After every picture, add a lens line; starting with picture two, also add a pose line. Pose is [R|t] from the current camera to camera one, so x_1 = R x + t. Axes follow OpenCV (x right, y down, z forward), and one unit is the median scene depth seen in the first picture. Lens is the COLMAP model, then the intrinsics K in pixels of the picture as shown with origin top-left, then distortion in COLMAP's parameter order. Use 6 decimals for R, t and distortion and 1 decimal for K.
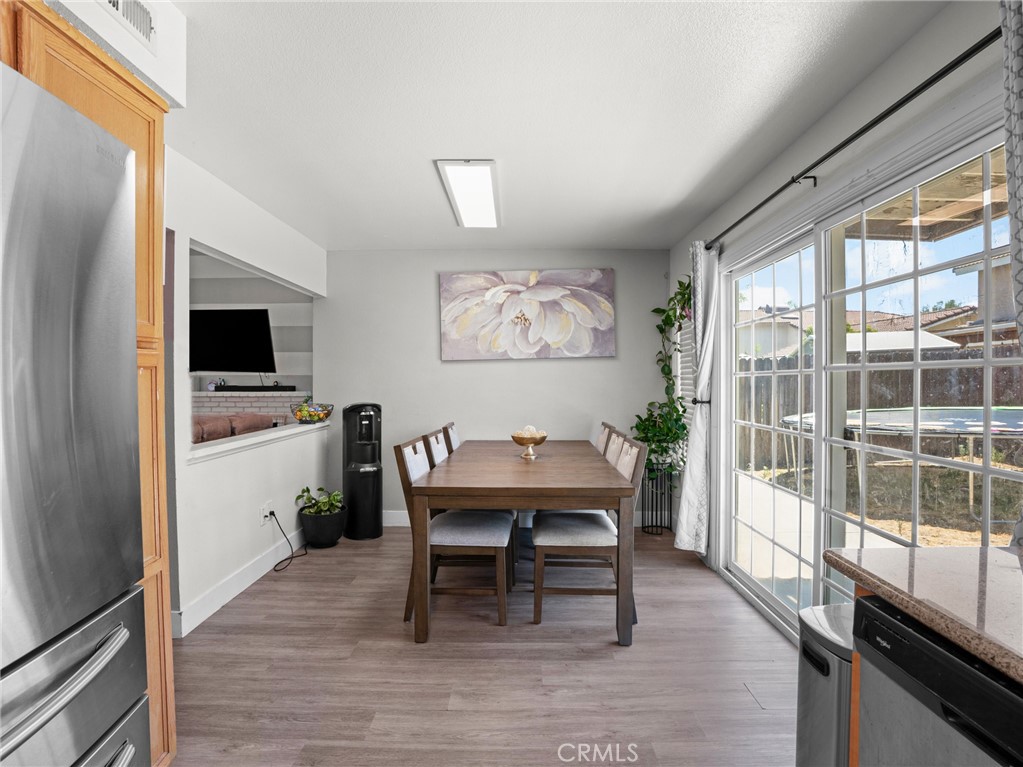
lens RADIAL K [[539.4, 0, 516.9], [0, 539.4, 386.1], [0, 0, 1]] dist [-0.057117, 0.010545]
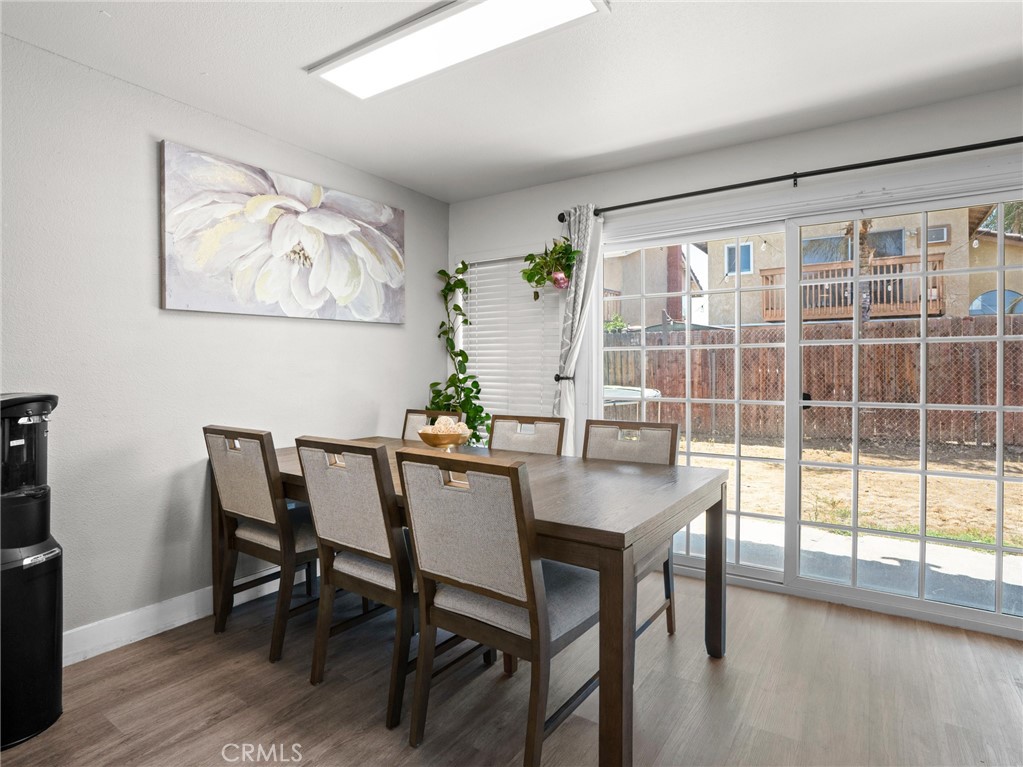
lens RADIAL K [[539.4, 0, 505.7], [0, 539.4, 374.9], [0, 0, 1]] dist [-0.057117, 0.010545]
pose [[0.559908, -0.005831, 0.828534, -0.379221], [0.003877, 0.999983, 0.004418, 0.015247], [-0.828546, 0.000738, 0.559921, 0.445071]]
